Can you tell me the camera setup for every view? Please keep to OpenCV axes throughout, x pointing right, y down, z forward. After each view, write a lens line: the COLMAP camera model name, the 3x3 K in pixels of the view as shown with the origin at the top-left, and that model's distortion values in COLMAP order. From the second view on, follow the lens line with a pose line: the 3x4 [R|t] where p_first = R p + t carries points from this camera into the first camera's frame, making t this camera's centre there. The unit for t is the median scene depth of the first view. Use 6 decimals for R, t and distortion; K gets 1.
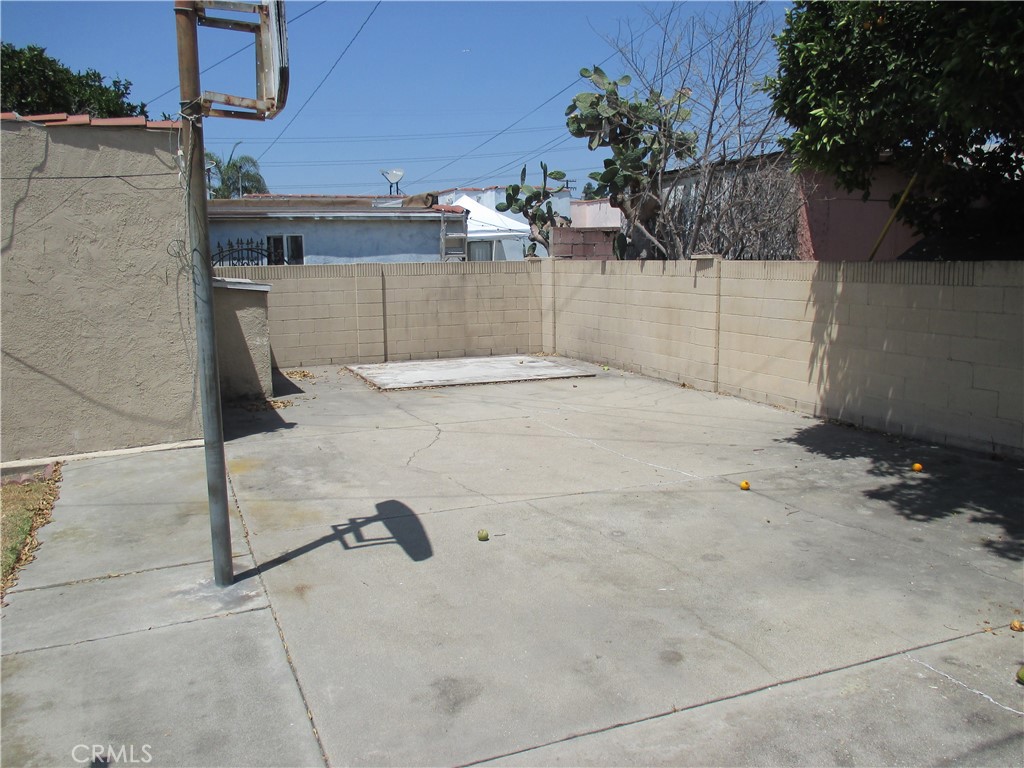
lens RADIAL K [[850.7, 0, 510.7], [0, 850.7, 382.8], [0, 0, 1]] dist [-0.040688, 0.023214]
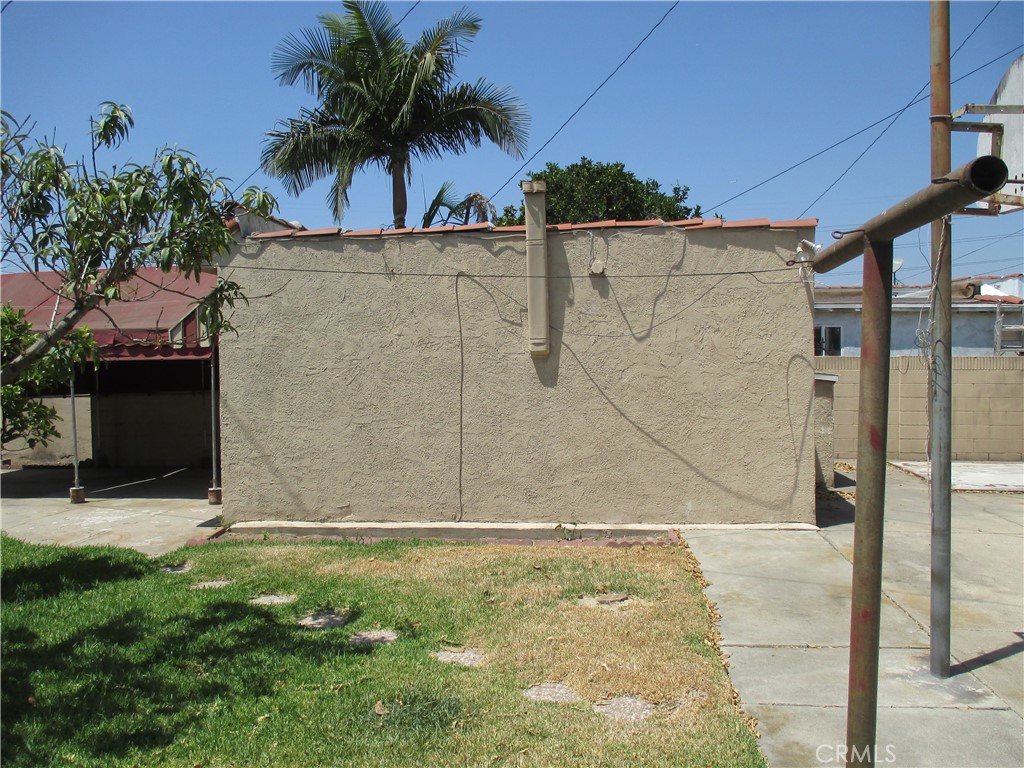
lens RADIAL K [[850.7, 0, 510.9], [0, 850.7, 381.5], [0, 0, 1]] dist [-0.040688, 0.023214]
pose [[0.870425, 0.034218, -0.491110, -0.182642], [-0.086516, 0.992688, -0.084173, 0.013892], [0.484639, 0.115755, 0.867021, -0.081410]]
